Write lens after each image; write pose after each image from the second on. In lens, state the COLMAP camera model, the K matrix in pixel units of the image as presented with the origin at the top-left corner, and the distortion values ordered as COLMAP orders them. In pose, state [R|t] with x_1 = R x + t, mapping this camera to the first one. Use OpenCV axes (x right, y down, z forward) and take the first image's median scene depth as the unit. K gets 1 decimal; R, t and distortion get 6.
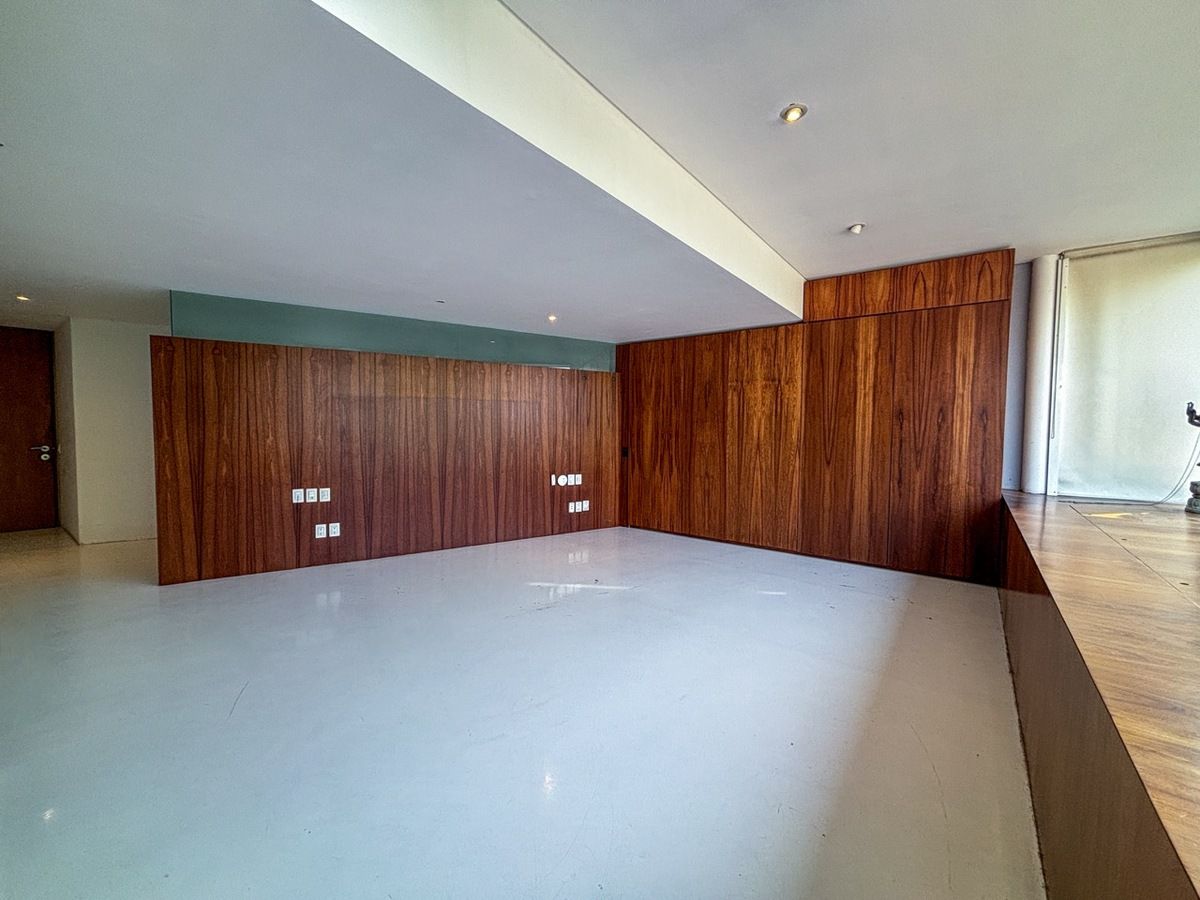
lens RADIAL K [[480.5, 0, 602.6], [0, 480.5, 448.0], [0, 0, 1]] dist [0.000341, 0.000480]
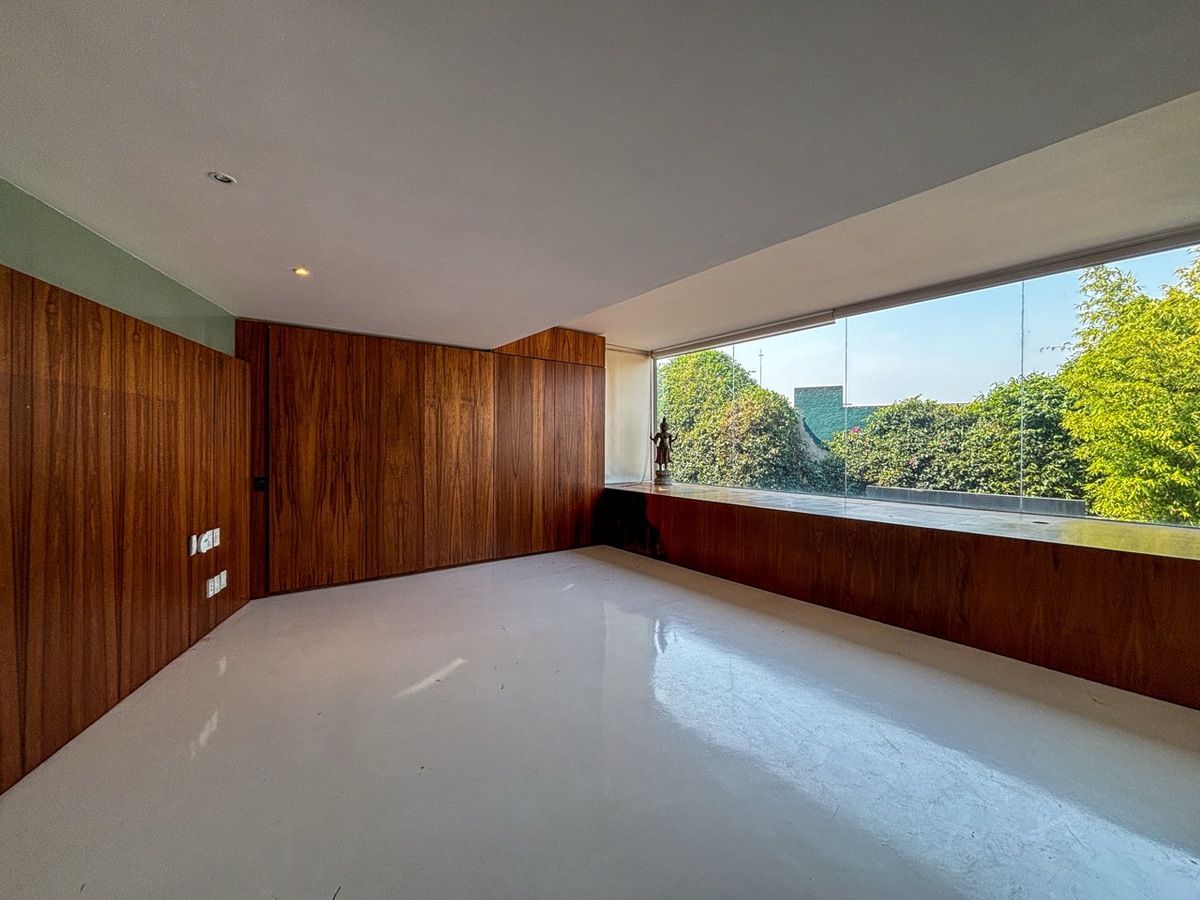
lens RADIAL K [[480.5, 0, 602.8], [0, 480.5, 449.0], [0, 0, 1]] dist [0.000341, 0.000480]
pose [[0.260956, -0.015400, 0.965228, -0.549737], [0.041570, 0.999125, 0.004702, -0.027688], [-0.964455, 0.038897, 0.261368, 0.434417]]
